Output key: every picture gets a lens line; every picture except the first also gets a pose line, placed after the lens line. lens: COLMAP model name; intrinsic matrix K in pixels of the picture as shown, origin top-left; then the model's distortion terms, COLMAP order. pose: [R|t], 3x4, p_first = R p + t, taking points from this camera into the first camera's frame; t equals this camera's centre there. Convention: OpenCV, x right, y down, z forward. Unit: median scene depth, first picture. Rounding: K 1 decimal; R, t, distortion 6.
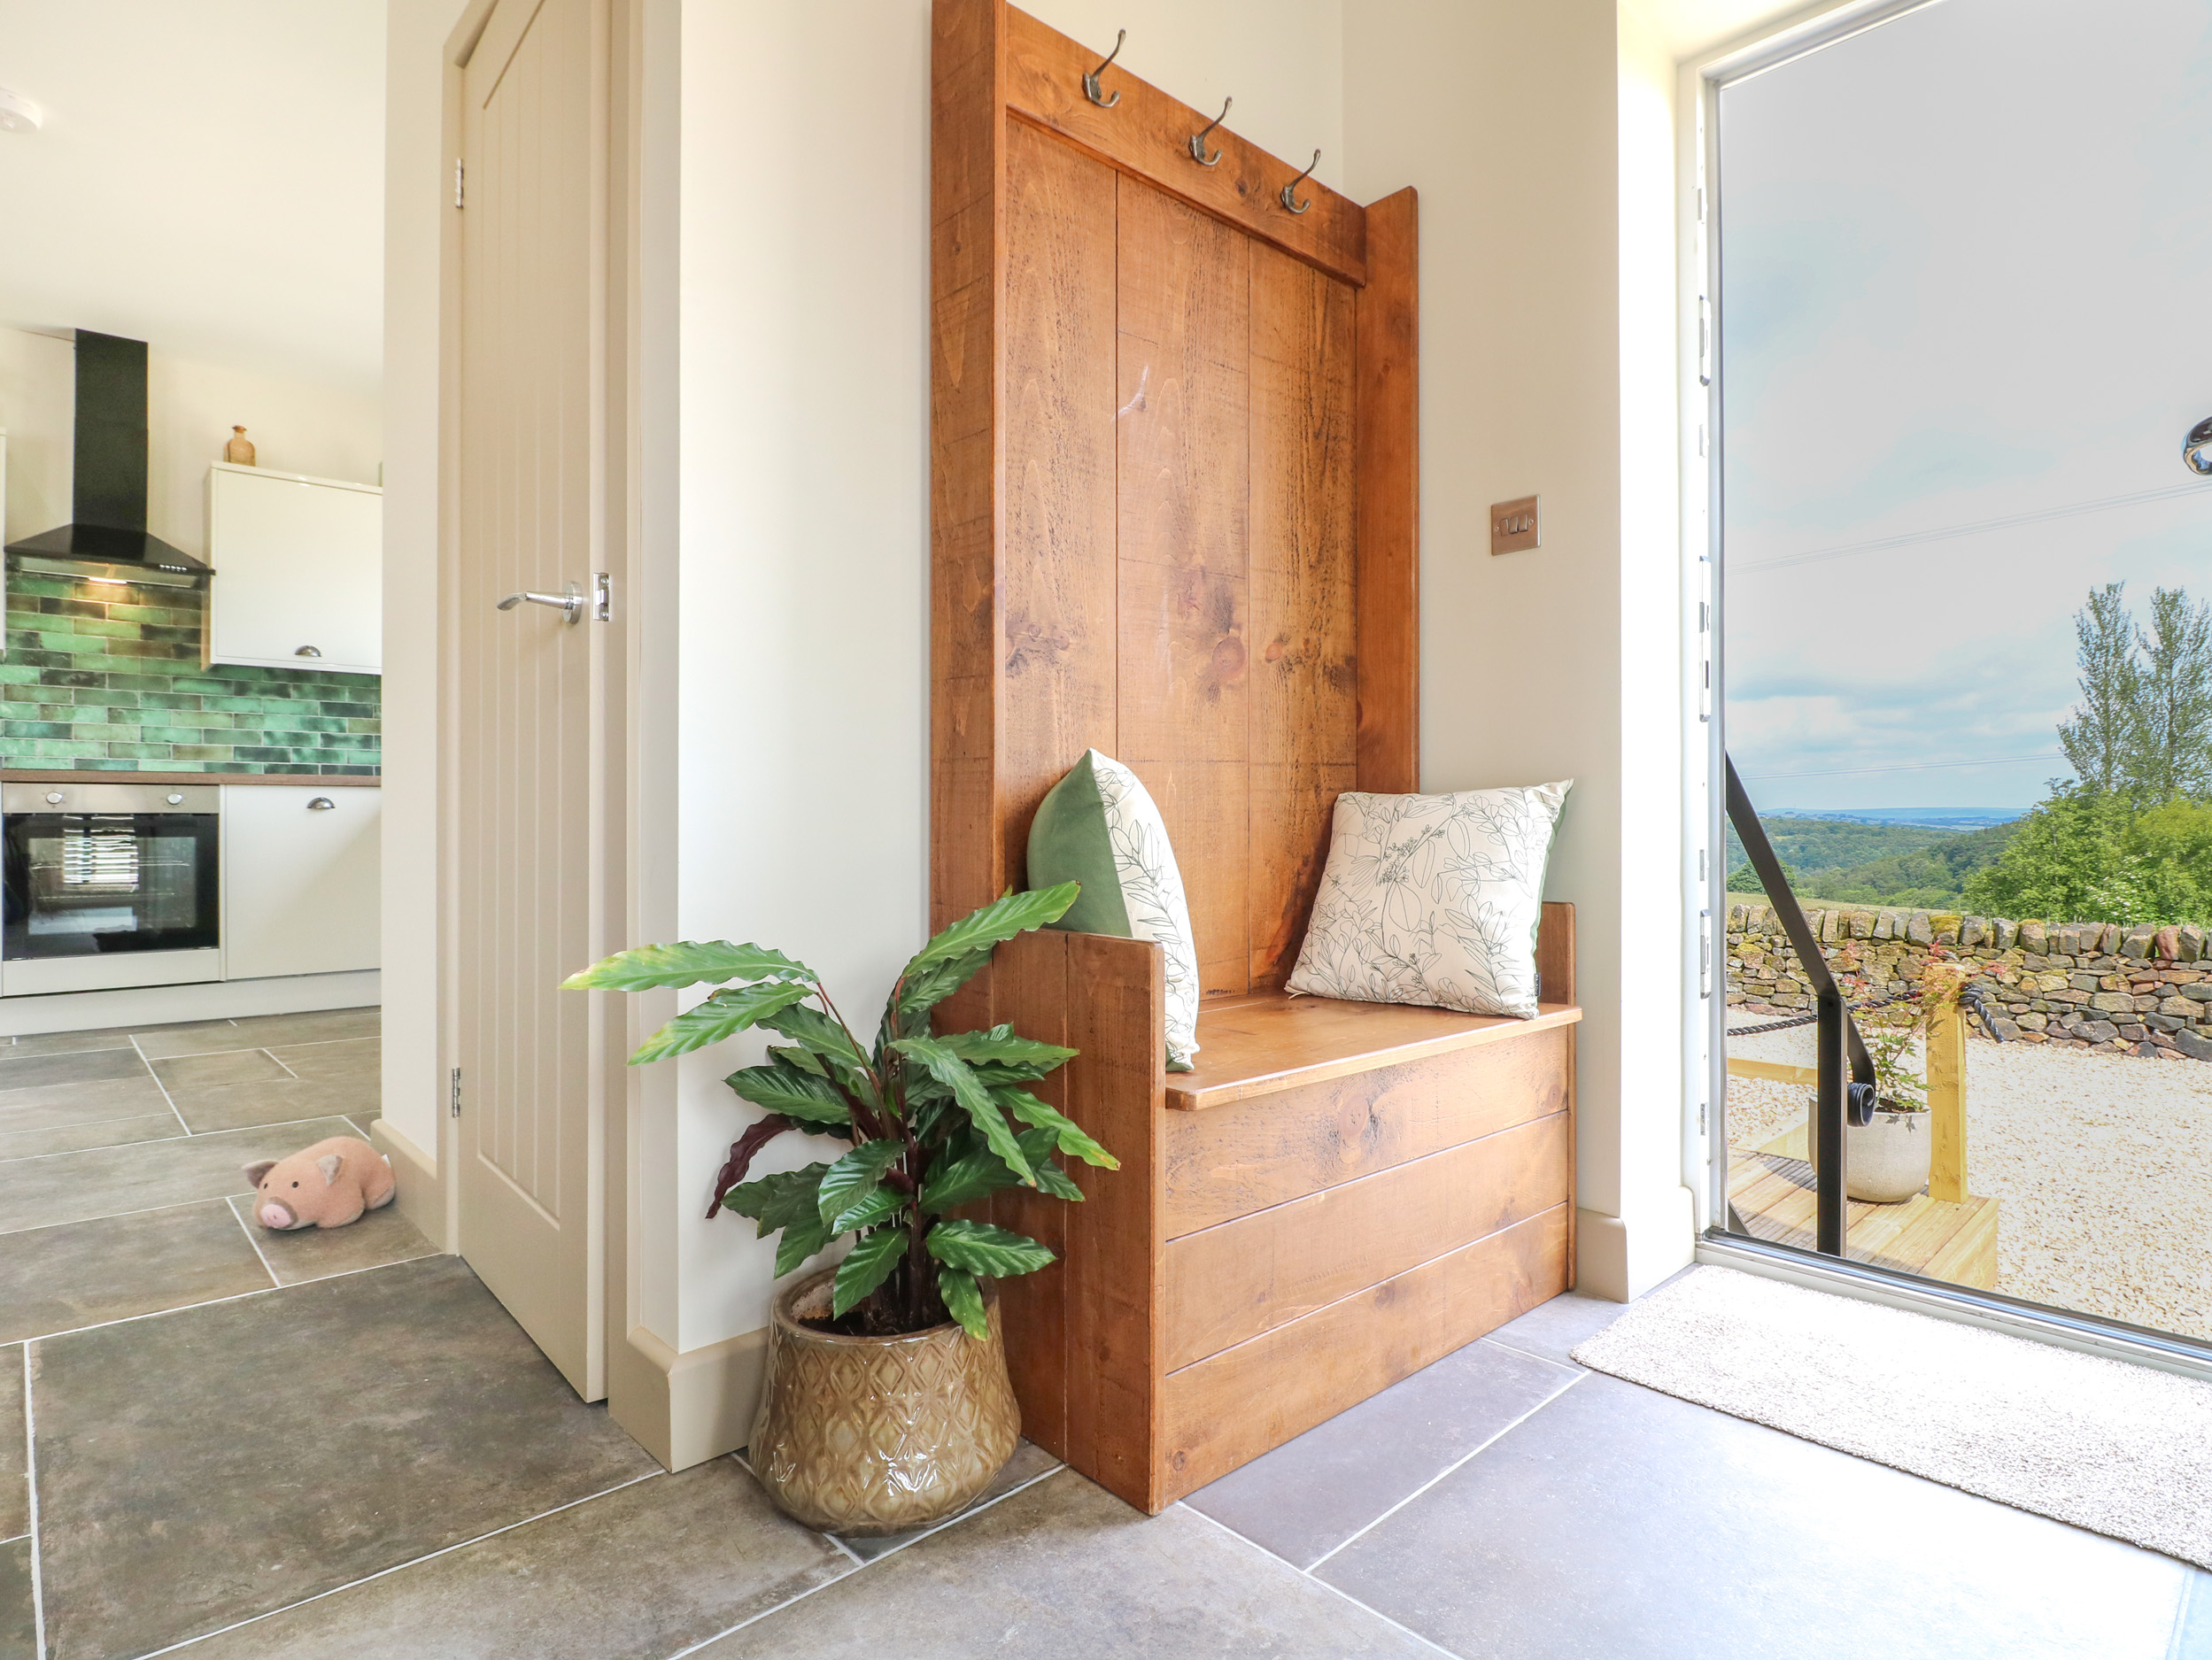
lens RADIAL K [[1176.5, 0, 1109.5], [0, 1176.5, 822.4], [0, 0, 1]] dist [0.000655, -0.013810]
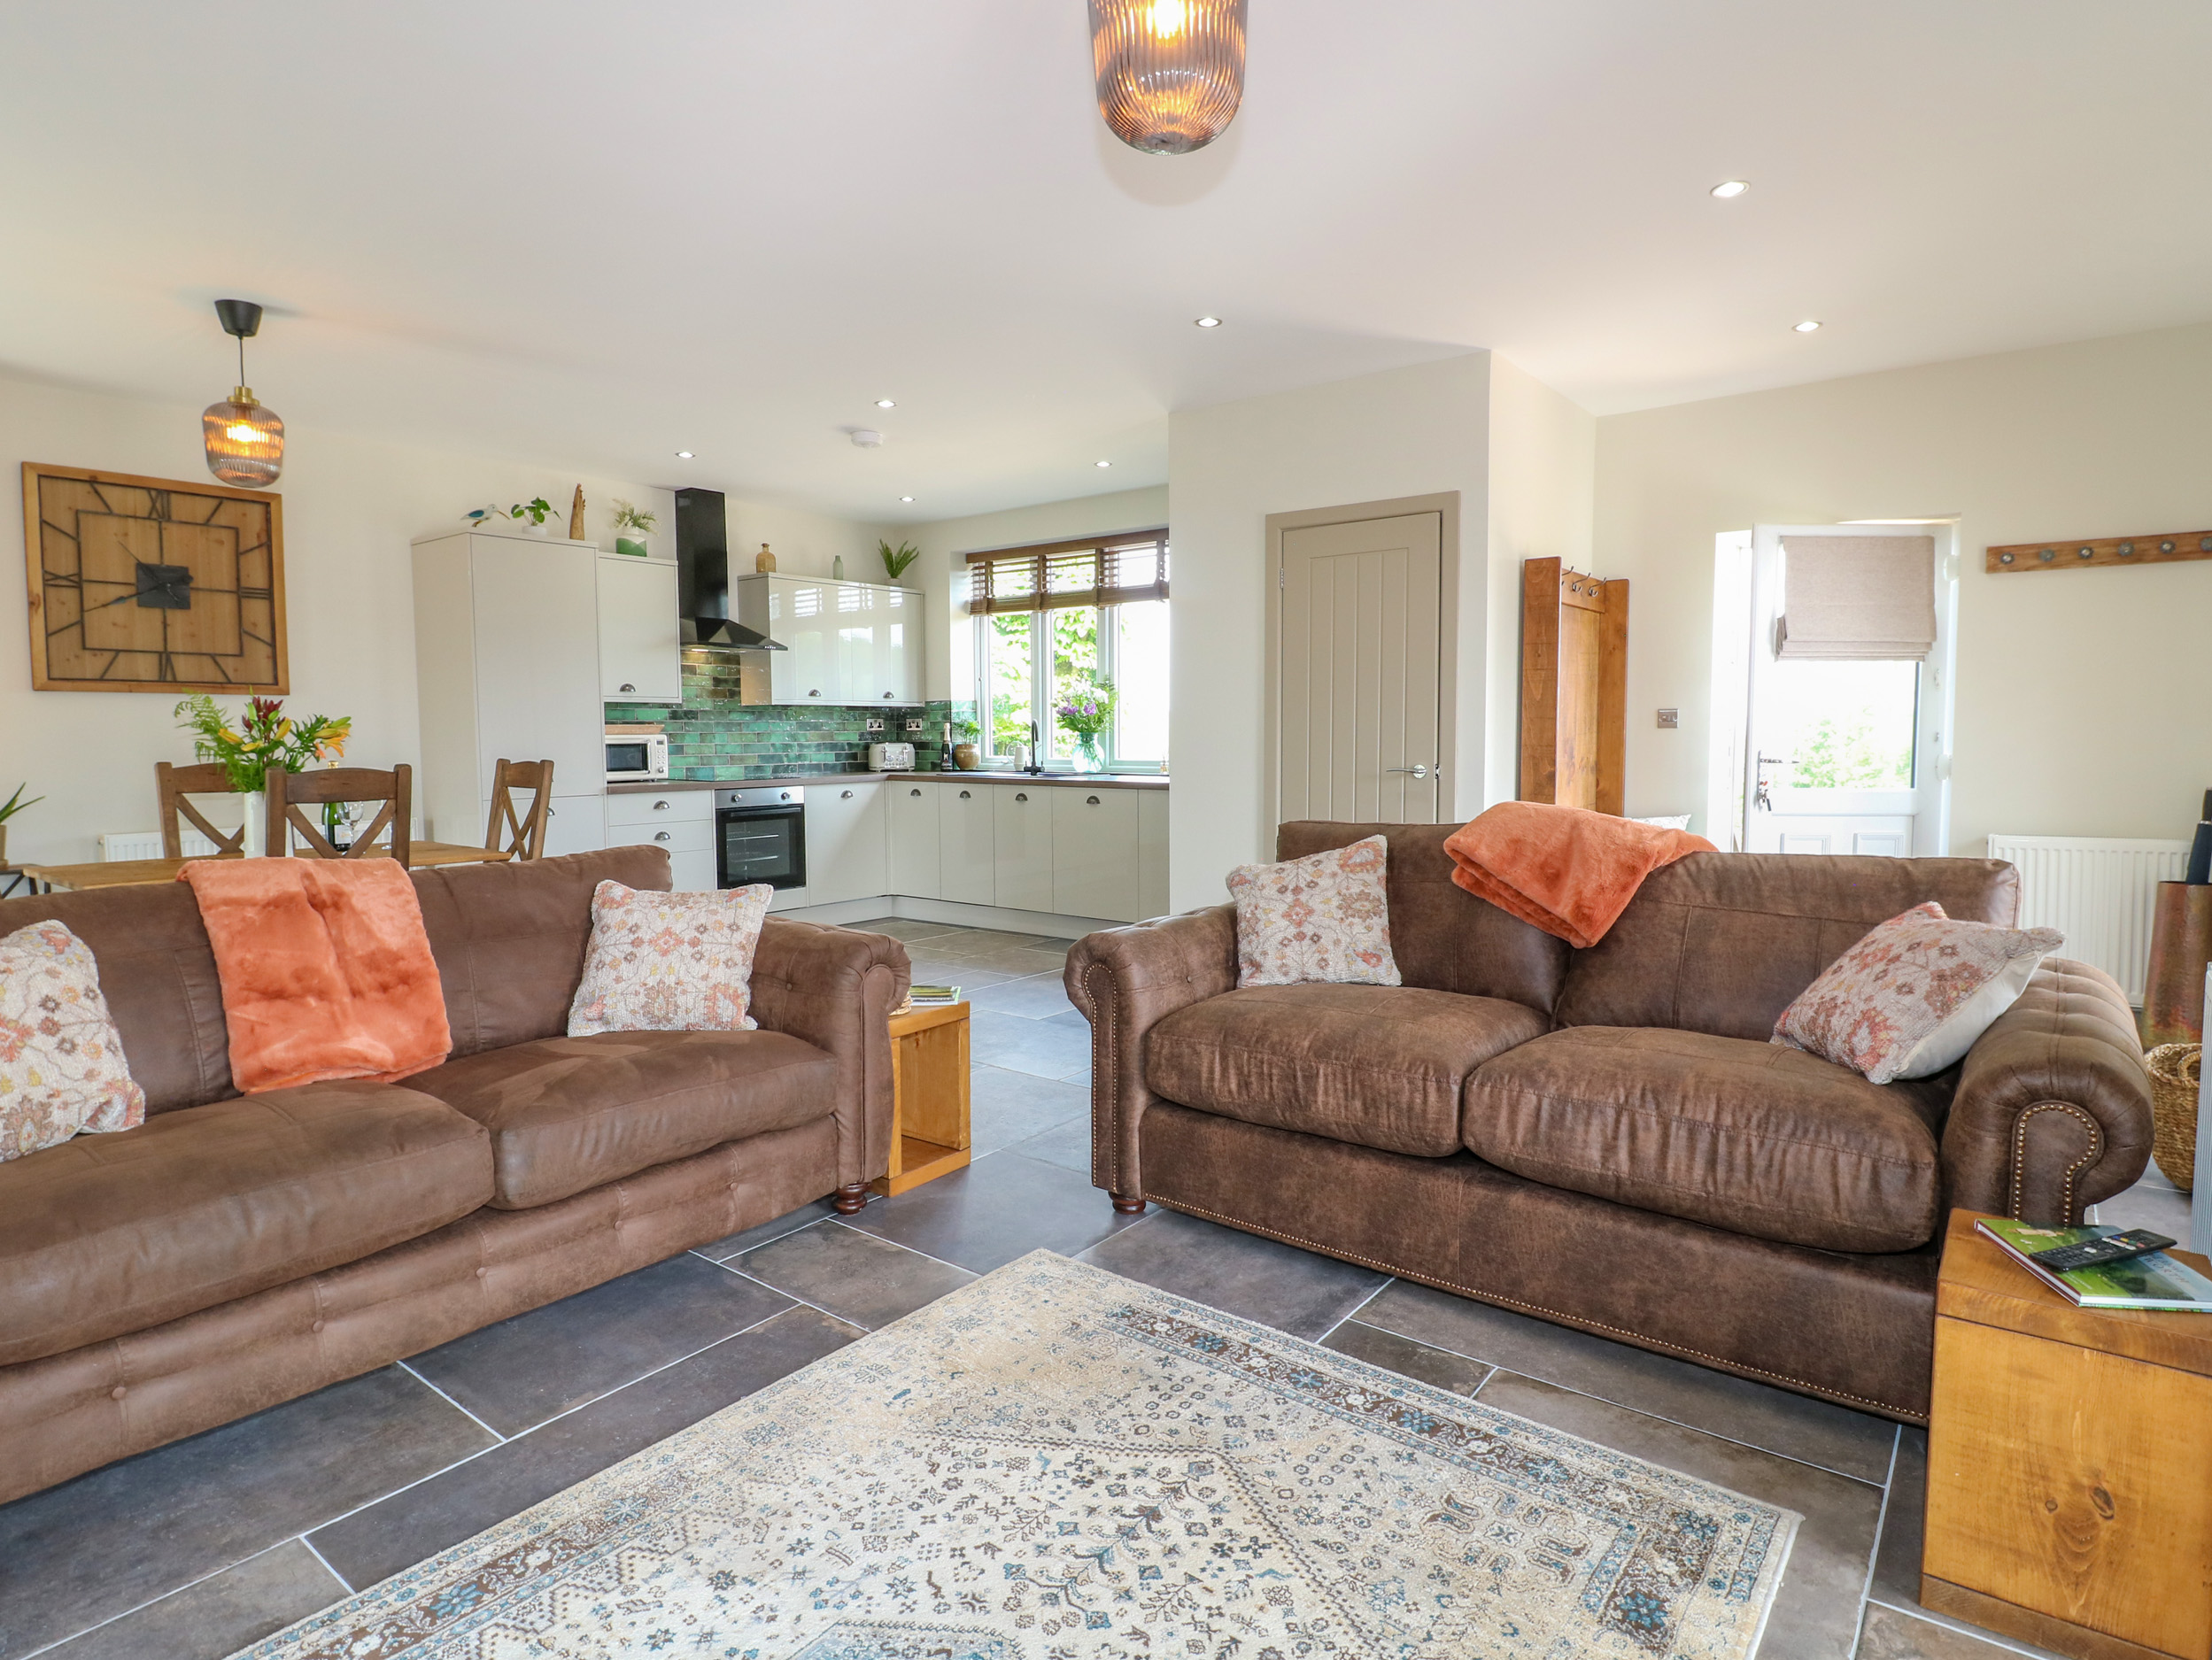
lens RADIAL K [[1196.9, 0, 1113.5], [0, 1196.9, 822.8], [0, 0, 1]] dist [-0.000128, -0.014967]
pose [[0.986947, -0.016071, 0.160240, -0.563820], [0.004123, 0.997203, 0.074621, -0.093979], [-0.160991, -0.072987, 0.984253, -0.629910]]
